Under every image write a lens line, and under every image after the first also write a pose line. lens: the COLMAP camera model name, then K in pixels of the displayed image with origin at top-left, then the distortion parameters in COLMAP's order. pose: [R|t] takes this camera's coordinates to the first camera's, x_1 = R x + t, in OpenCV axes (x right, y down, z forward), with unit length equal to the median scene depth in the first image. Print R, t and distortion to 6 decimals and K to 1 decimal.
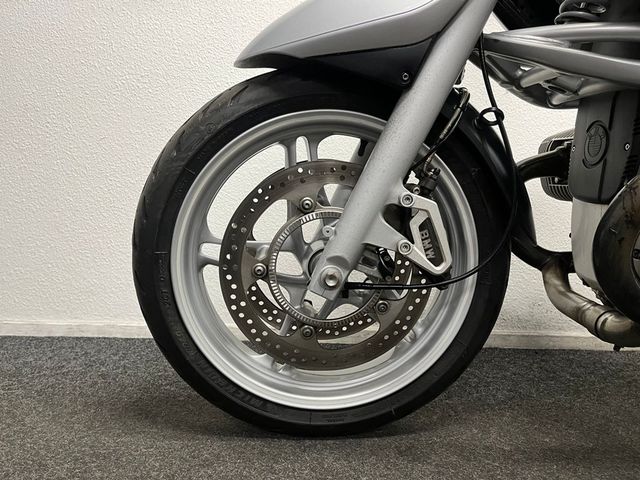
lens RADIAL K [[485.9, 0, 321.3], [0, 485.9, 237.7], [0, 0, 1]] dist [0.055201, -0.077578]
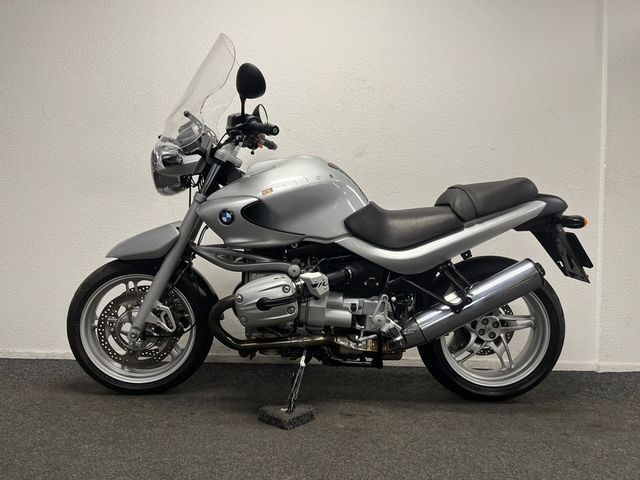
lens RADIAL K [[485.9, 0, 321.3], [0, 485.9, 238.5], [0, 0, 1]] dist [0.055201, -0.077578]
pose [[0.999963, -0.003479, 0.007824, 0.997110], [0.003946, 0.998161, -0.060498, -0.272267], [-0.007599, 0.060527, 0.998138, -1.742990]]
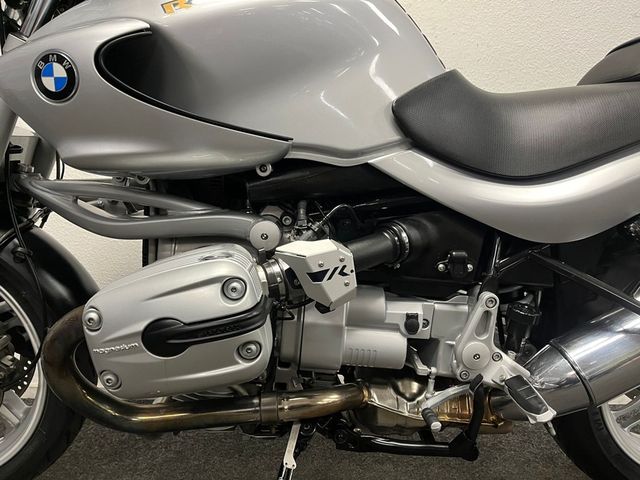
lens RADIAL K [[485.9, 0, 323.5], [0, 485.9, 241.7], [0, 0, 1]] dist [0.055201, -0.077578]
pose [[0.999834, -0.010392, 0.014997, 0.979135], [0.010205, 0.999870, 0.012479, -0.257580], [-0.015125, -0.012324, 0.999810, -0.201399]]
